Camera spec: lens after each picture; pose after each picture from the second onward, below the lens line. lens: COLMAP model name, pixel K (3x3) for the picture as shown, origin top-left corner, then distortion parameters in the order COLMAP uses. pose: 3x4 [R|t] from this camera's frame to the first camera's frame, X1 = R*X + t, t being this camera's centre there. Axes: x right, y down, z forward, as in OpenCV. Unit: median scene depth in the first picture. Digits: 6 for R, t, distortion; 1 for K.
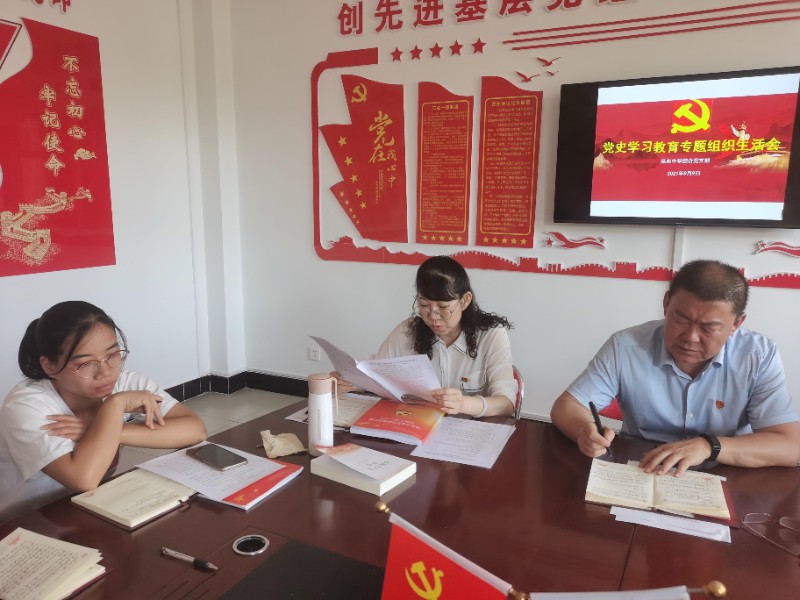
lens RADIAL K [[620.8, 0, 398.2], [0, 620.8, 302.3], [0, 0, 1]] dist [0.051671, -0.040307]
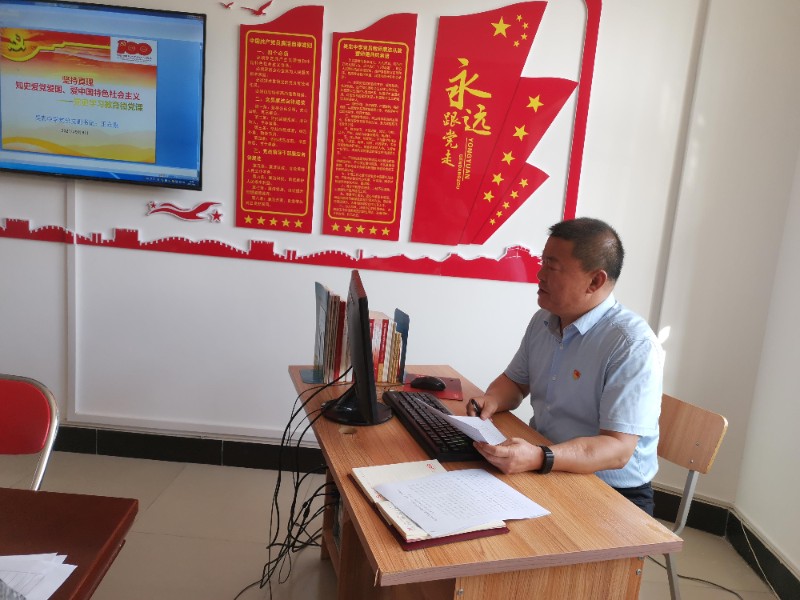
lens RADIAL K [[602.1, 0, 405.5], [0, 602.1, 300.6], [0, 0, 1]] dist [0.045326, -0.029794]
pose [[0.902296, 0.000511, 0.431117, 0.456744], [-0.006665, 0.999896, 0.012764, 0.030221], [-0.431065, -0.014391, 0.902206, 0.025408]]
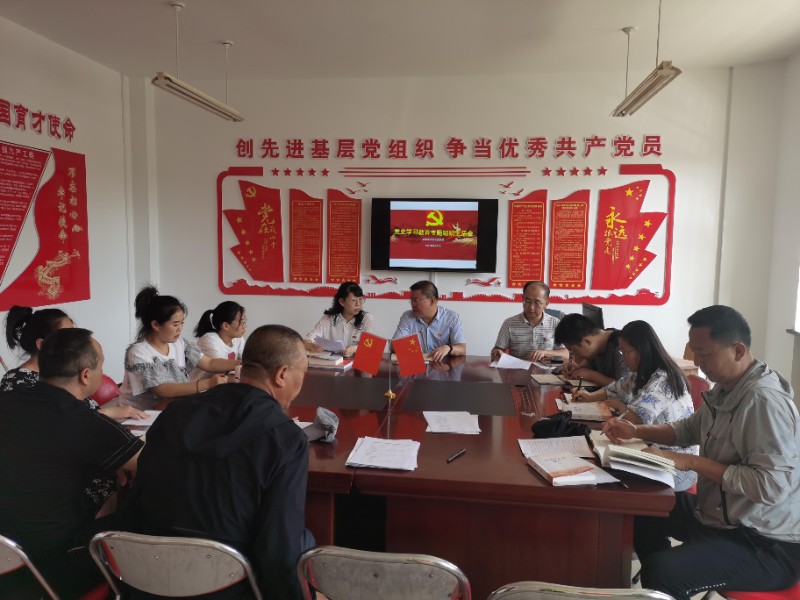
lens RADIAL K [[620.8, 0, 397.3], [0, 620.8, 301.2], [0, 0, 1]] dist [0.051671, -0.040307]
pose [[0.944588, -0.023056, 0.327448, -0.268926], [0.046507, 0.996868, -0.063966, 0.081476], [-0.324948, 0.075650, 0.942701, -0.719238]]
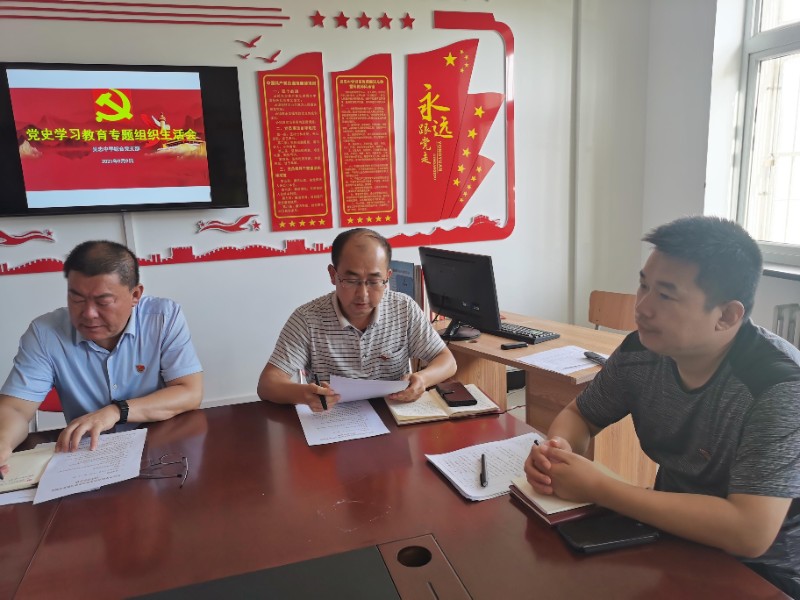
lens RADIAL K [[620.8, 0, 400.8], [0, 620.8, 303.7], [0, 0, 1]] dist [0.051671, -0.040307]
pose [[0.723328, -0.170747, 0.669060, 0.054277], [0.159217, 0.984077, 0.079009, 0.014678], [-0.671897, 0.049376, 0.738997, -0.052421]]
